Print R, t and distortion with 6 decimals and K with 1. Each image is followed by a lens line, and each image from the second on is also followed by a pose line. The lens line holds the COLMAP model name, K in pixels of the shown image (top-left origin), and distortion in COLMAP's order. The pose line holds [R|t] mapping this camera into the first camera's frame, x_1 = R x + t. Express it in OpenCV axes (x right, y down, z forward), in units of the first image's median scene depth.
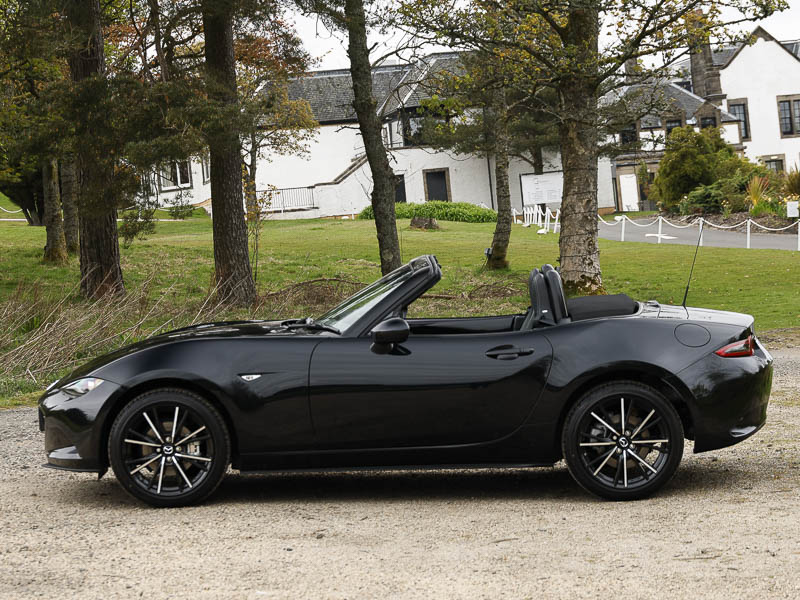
lens RADIAL K [[2241.0, 0, 400.4], [0, 2241.0, 299.1], [0, 0, 1]] dist [-0.128388, 0.000000]
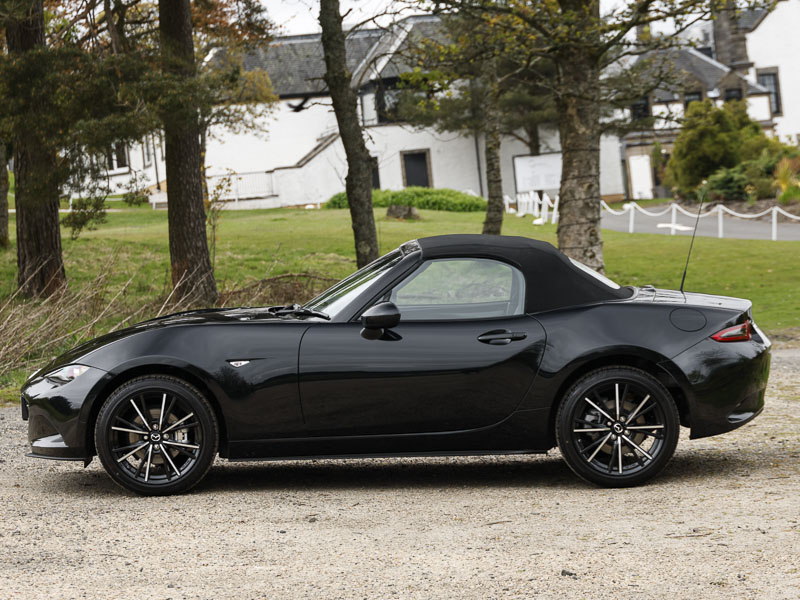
lens RADIAL K [[2633.0, 0, 400.3], [0, 2633.0, 301.0], [0, 0, 1]] dist [-0.173354, 0.000000]
pose [[0.999943, -0.003070, 0.010253, -0.007386], [0.003078, 0.999995, -0.000709, 0.008000], [-0.010251, 0.000741, 0.999947, -0.147268]]
